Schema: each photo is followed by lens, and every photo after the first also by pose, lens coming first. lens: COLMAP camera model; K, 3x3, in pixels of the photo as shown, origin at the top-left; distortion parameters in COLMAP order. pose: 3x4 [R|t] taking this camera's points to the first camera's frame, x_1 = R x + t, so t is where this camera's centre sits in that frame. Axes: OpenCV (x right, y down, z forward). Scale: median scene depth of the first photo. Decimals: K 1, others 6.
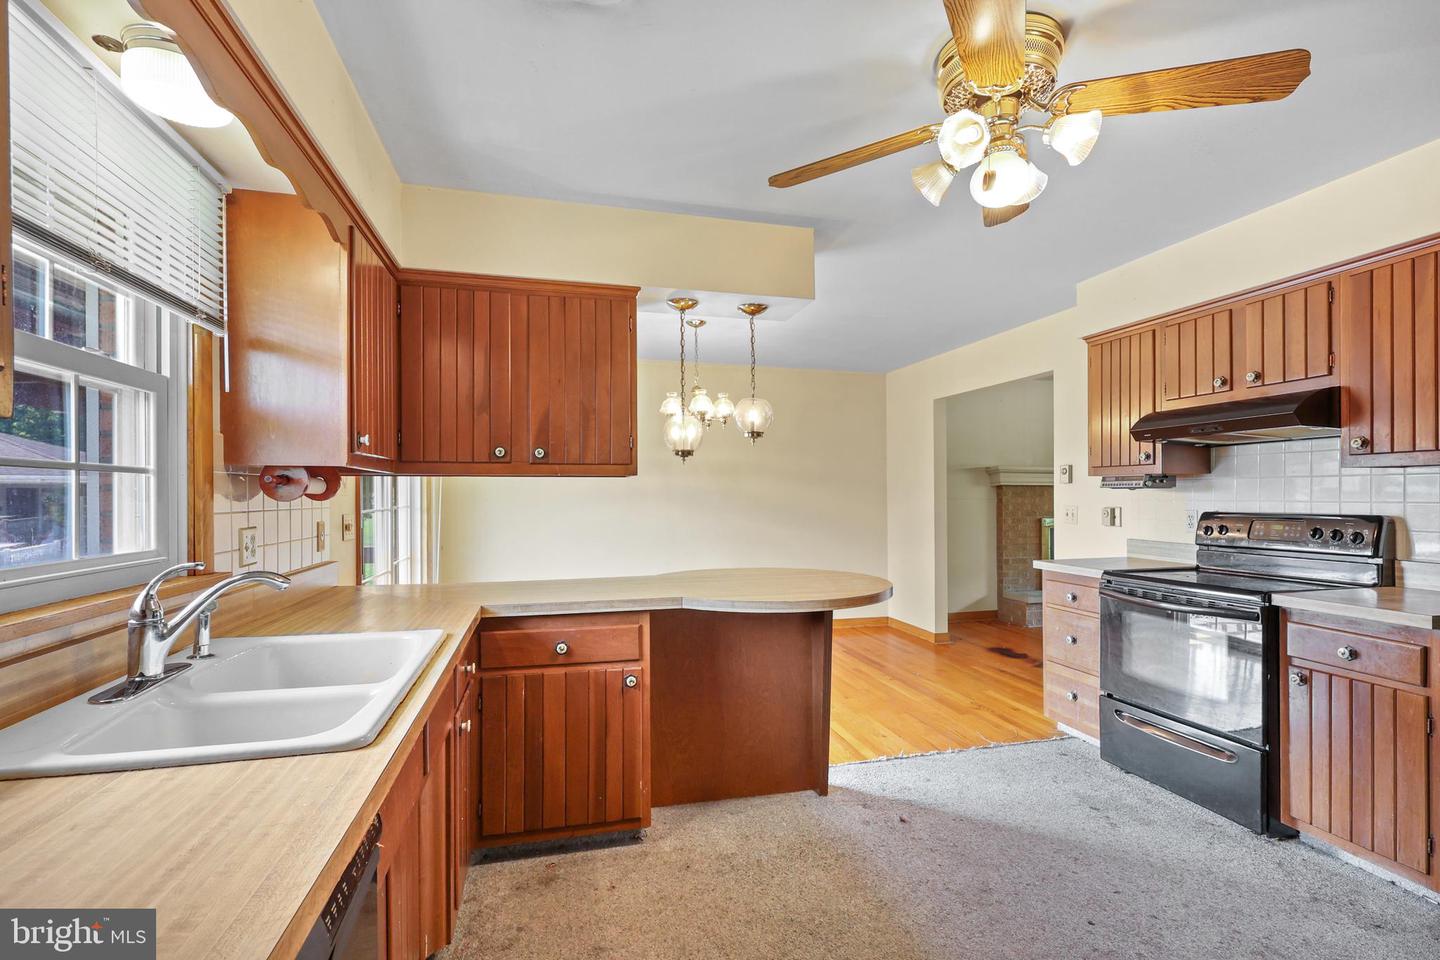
lens RADIAL K [[671.5, 0, 722.4], [0, 671.5, 487.6], [0, 0, 1]] dist [-0.000394, 0.000694]
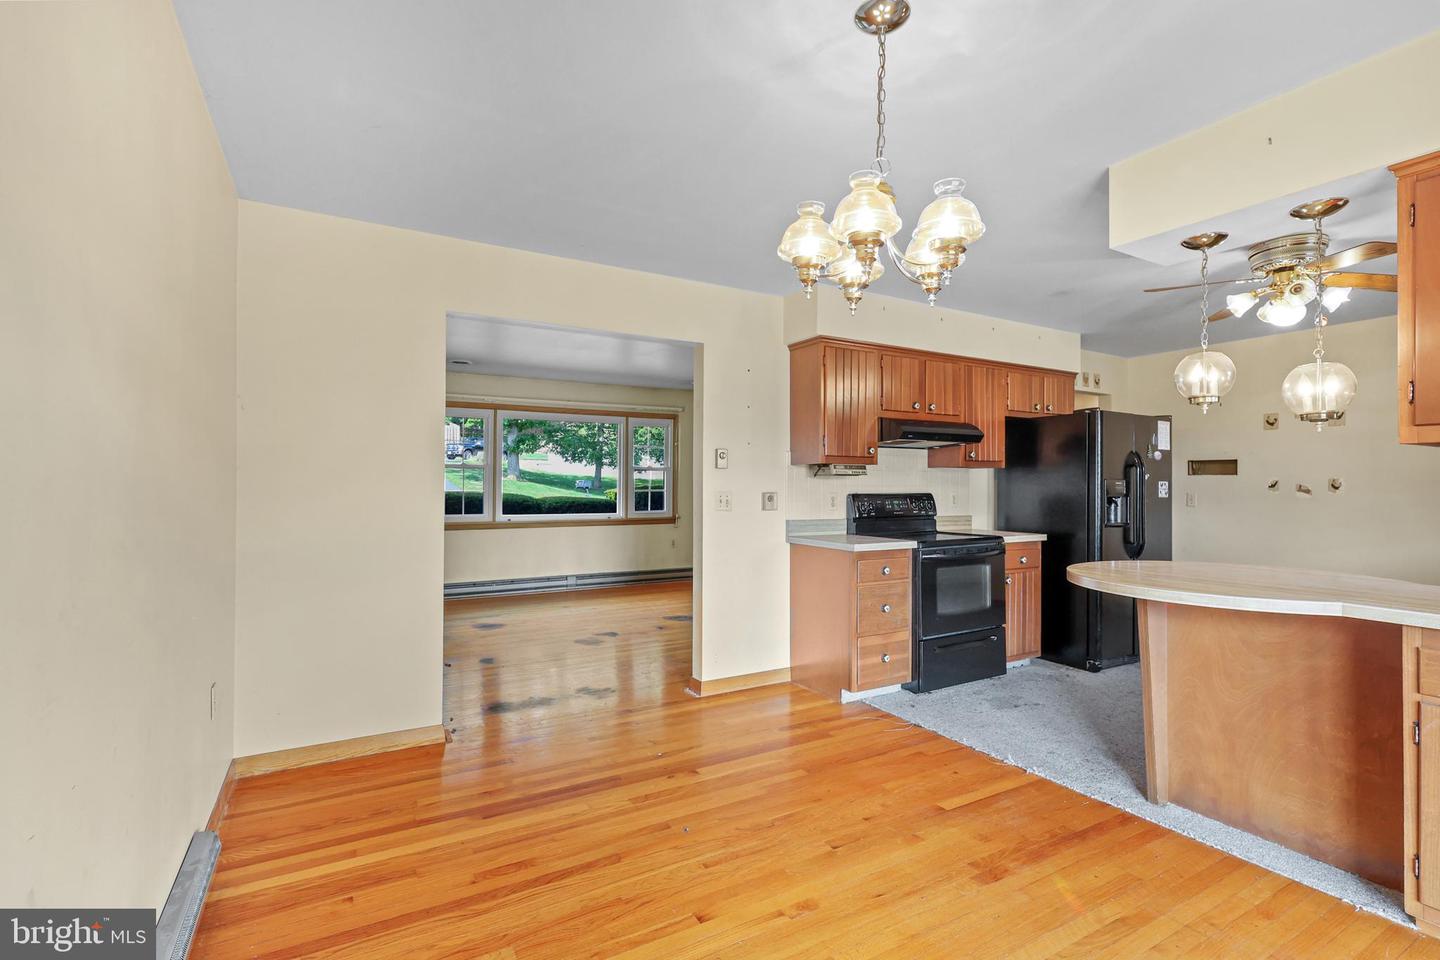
lens RADIAL K [[671.5, 0, 720.0], [0, 671.5, 480.0], [0, 0, 1]] dist [-0.000328, 0.000107]
pose [[-0.266389, 0.006202, 0.963846, -0.597808], [-0.009290, 0.999916, -0.009001, 0.025643], [-0.963821, -0.011352, -0.266309, 1.877217]]
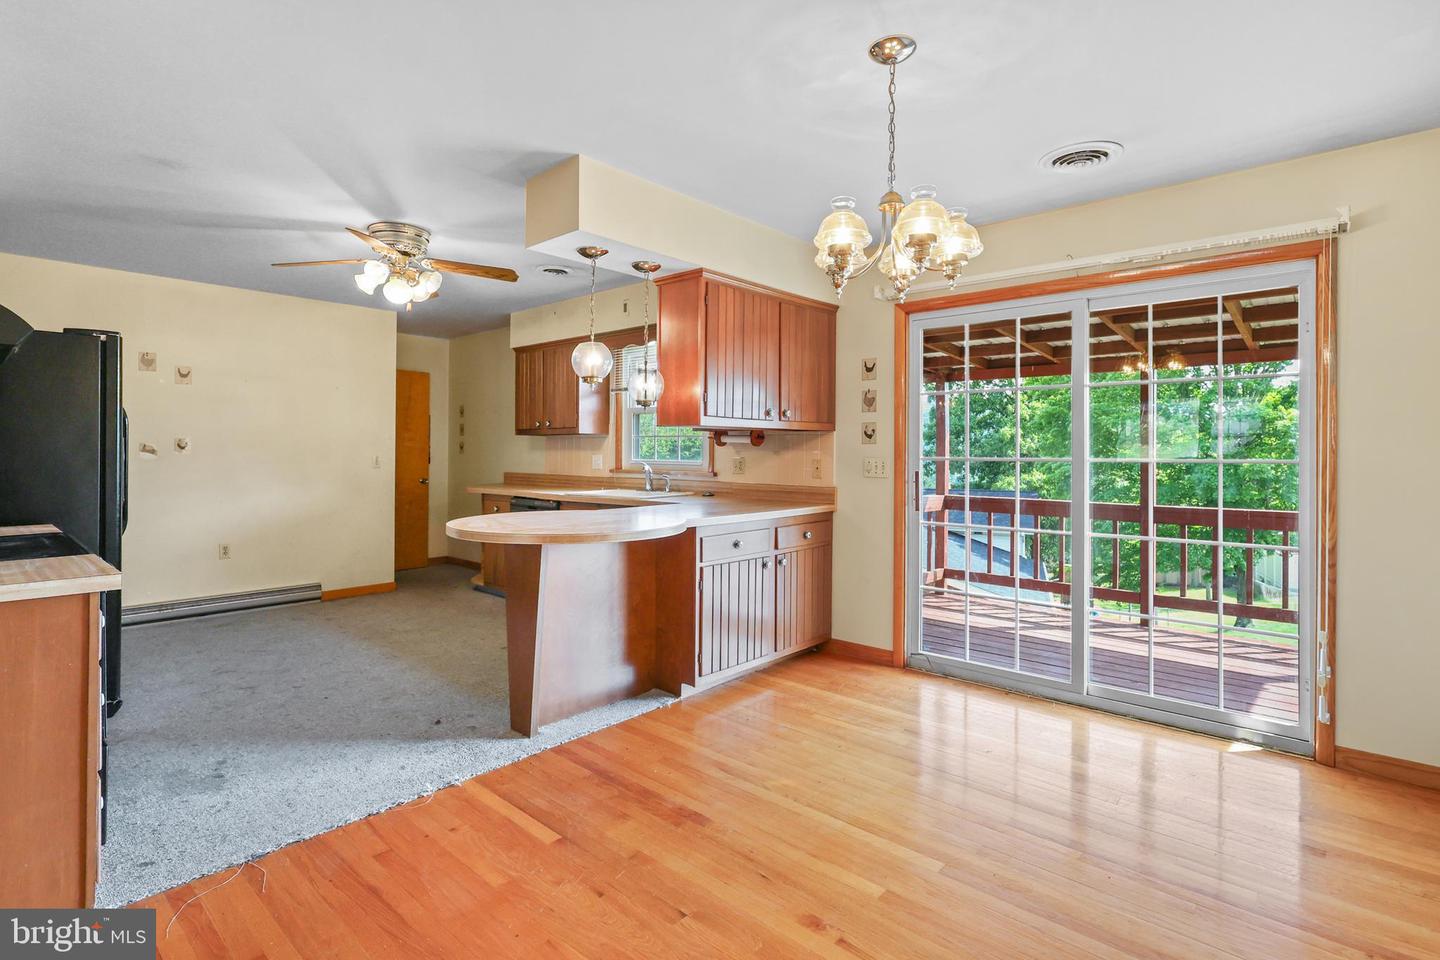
lens RADIAL K [[700.8, 0, 715.7], [0, 700.8, 451.3], [0, 0, 1]] dist [0.001138, 0.000153]
pose [[-0.832373, -0.005156, -0.554192, 0.498370], [-0.002698, 0.999983, -0.005251, 0.029910], [0.554209, -0.002876, -0.832372, 2.089651]]
